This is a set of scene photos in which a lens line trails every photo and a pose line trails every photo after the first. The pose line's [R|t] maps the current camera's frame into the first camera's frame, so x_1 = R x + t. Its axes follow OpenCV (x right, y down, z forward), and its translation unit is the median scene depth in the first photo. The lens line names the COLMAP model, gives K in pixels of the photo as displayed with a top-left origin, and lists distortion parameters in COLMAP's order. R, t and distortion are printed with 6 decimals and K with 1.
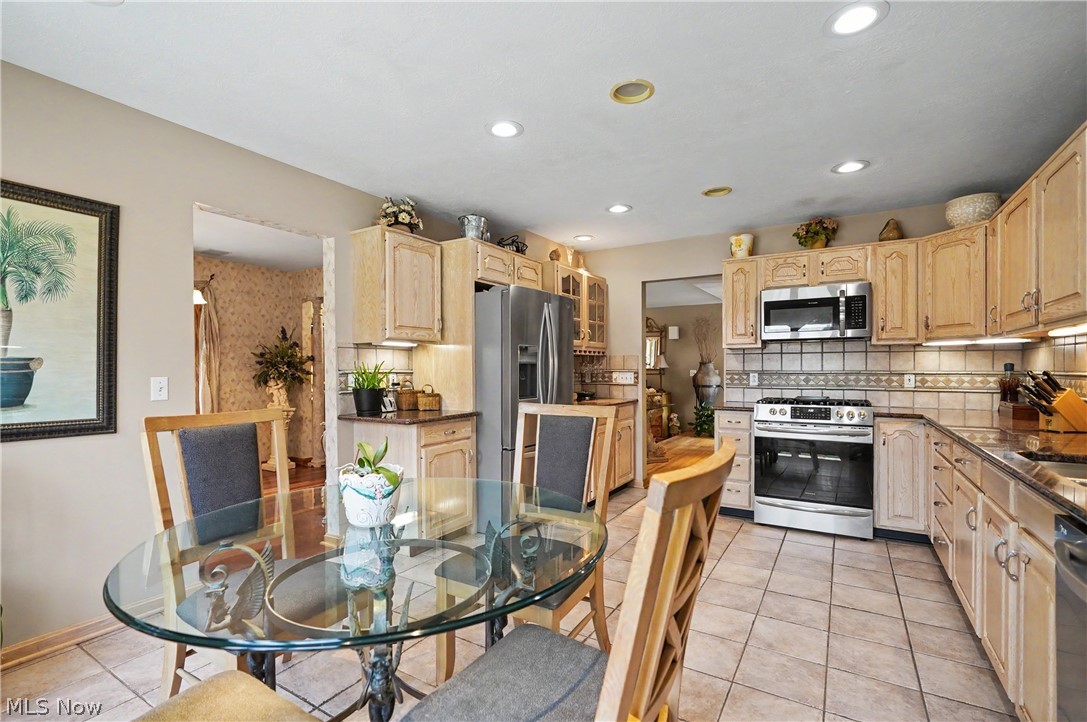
lens RADIAL K [[495.7, 0, 539.8], [0, 495.7, 365.7], [0, 0, 1]] dist [-0.008798, 0.000459]
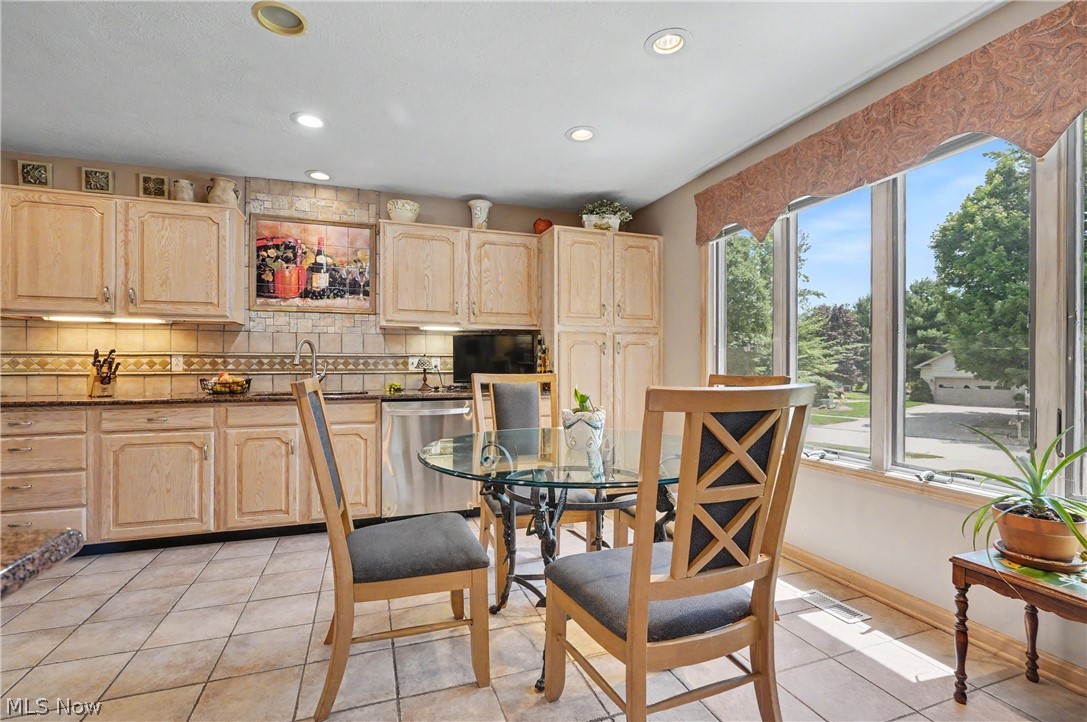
lens RADIAL K [[495.7, 0, 544.1], [0, 495.7, 362.7], [0, 0, 1]] dist [-0.008798, 0.000459]
pose [[-0.787443, 0.004840, 0.616369, -0.374627], [-0.002623, 0.999934, -0.011204, 0.031351], [-0.616382, -0.010439, -0.787378, 0.734876]]
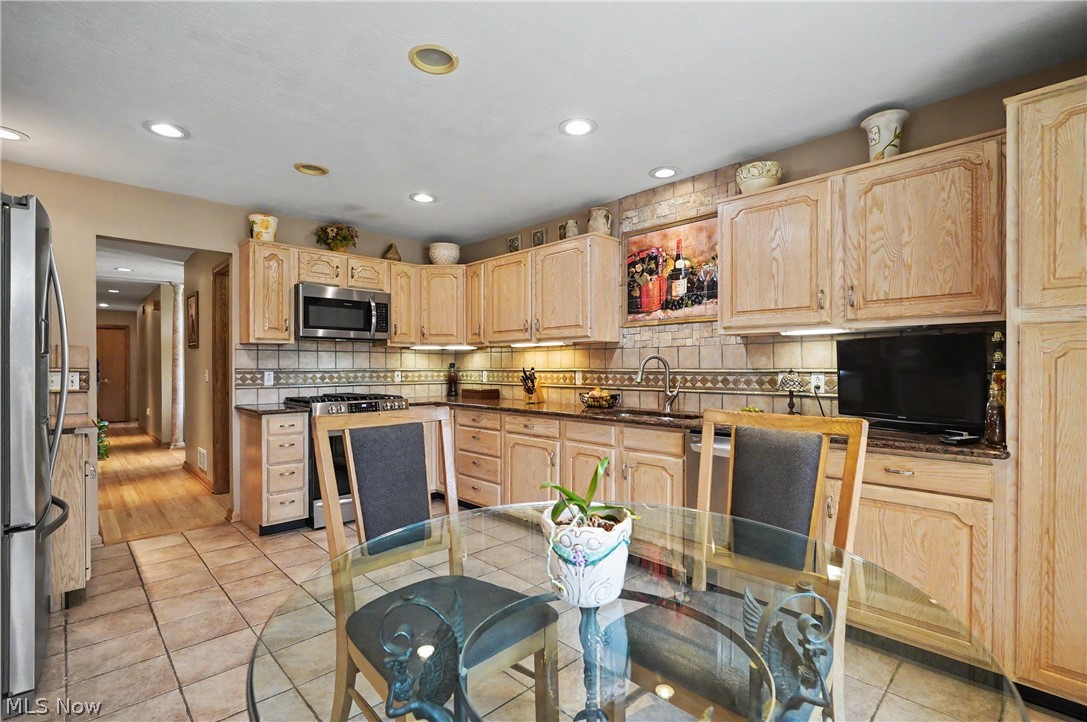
lens RADIAL K [[495.7, 0, 547.0], [0, 495.7, 369.7], [0, 0, 1]] dist [-0.008798, 0.000459]
pose [[0.238441, -0.004911, 0.971145, -0.339662], [-0.004990, 0.999968, 0.006282, 0.003339], [-0.971144, -0.006344, 0.238409, 0.305461]]
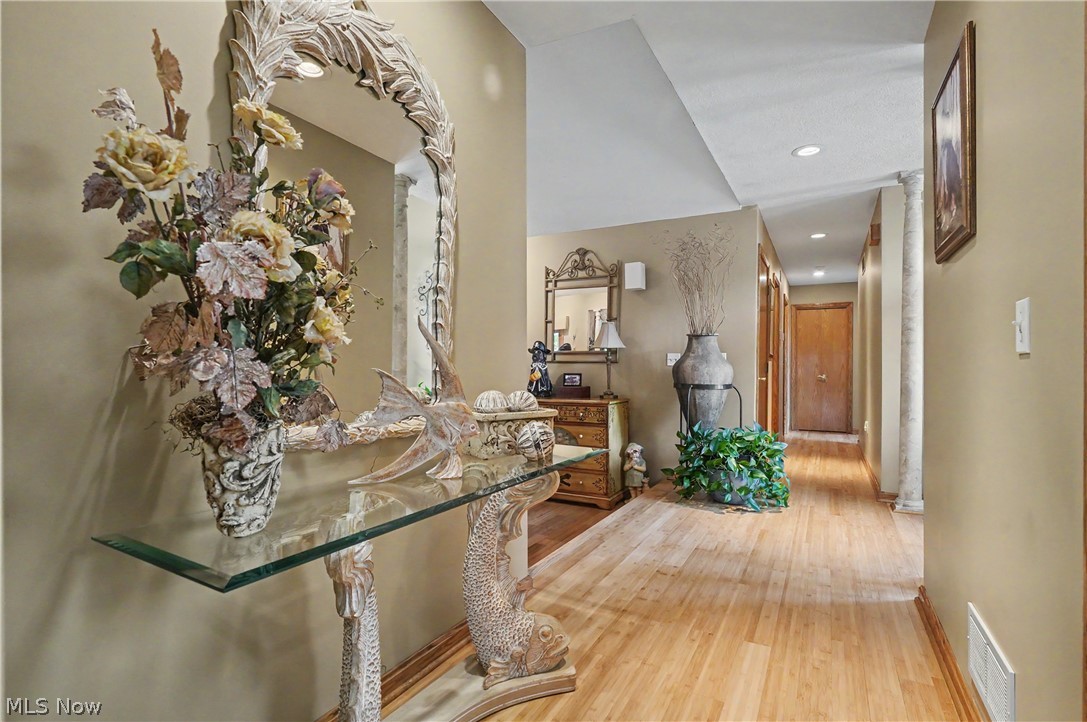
lens RADIAL K [[514.0, 0, 549.9], [0, 514.0, 369.3], [0, 0, 1]] dist [-0.004386, -0.000403]
pose [[0.998158, 0.003079, 0.060589, 0.351886], [-0.003479, 0.999973, 0.006502, 0.047812], [-0.060568, -0.006701, 0.998142, 1.127002]]
